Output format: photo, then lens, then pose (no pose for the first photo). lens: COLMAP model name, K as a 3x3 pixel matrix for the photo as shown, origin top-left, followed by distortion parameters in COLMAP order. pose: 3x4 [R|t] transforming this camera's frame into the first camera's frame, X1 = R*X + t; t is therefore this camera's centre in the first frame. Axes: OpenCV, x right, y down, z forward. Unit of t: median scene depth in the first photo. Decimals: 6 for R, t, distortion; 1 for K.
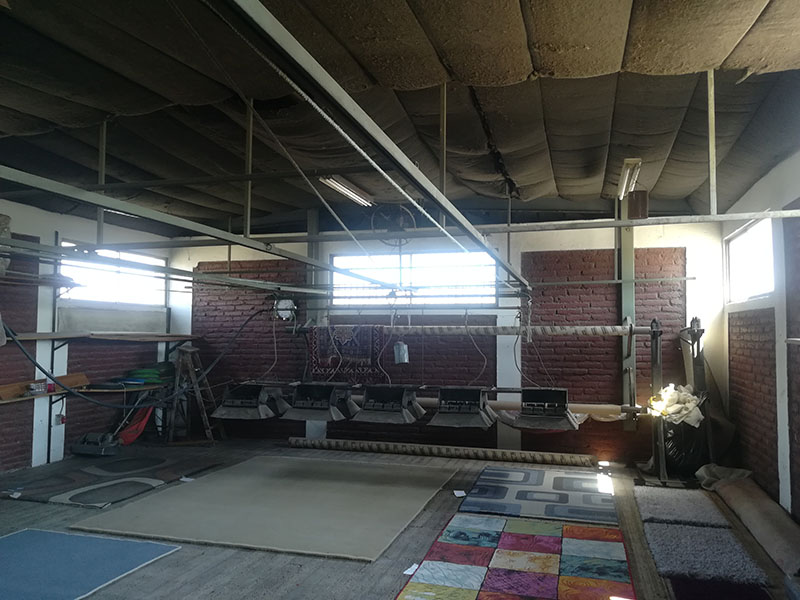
lens RADIAL K [[629.9, 0, 400.0], [0, 629.9, 300.0], [0, 0, 1]] dist [0.075332, -0.103017]
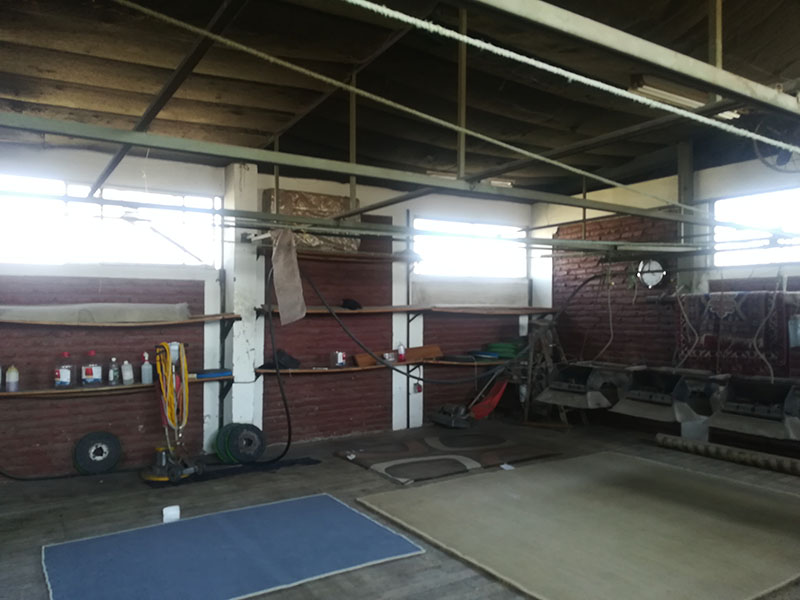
lens RADIAL K [[612.4, 0, 400.0], [0, 612.4, 300.0], [0, 0, 1]] dist [0.082384, -0.109136]
pose [[0.751452, -0.017656, -0.659552, 0.115338], [0.043297, 0.998807, 0.022592, 0.017659], [0.658366, -0.045533, 0.751319, 0.225541]]
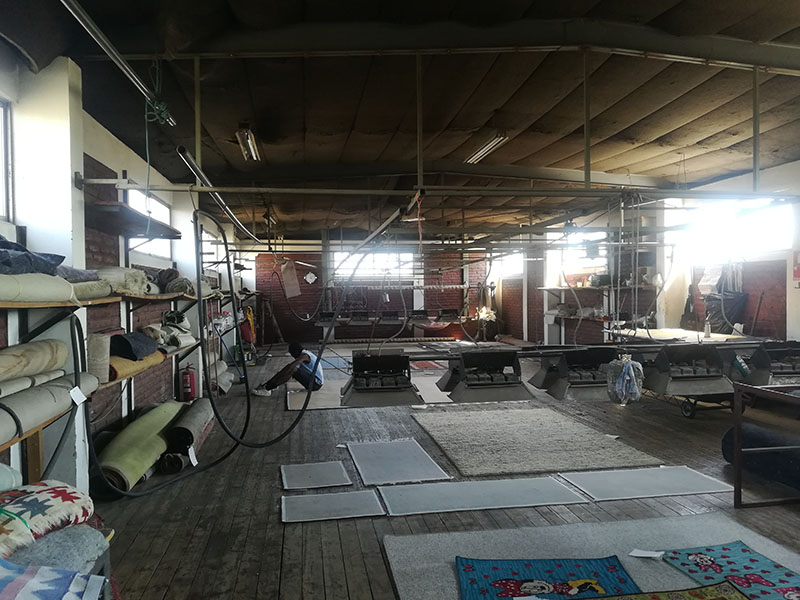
lens RADIAL K [[612.4, 0, 400.0], [0, 612.4, 300.0], [0, 0, 1]] dist [0.082384, -0.109136]
pose [[0.902313, -0.021207, 0.430560, -0.899225], [-0.011968, 0.997172, 0.074195, -0.075887], [-0.430916, -0.072100, 0.899507, -1.047617]]
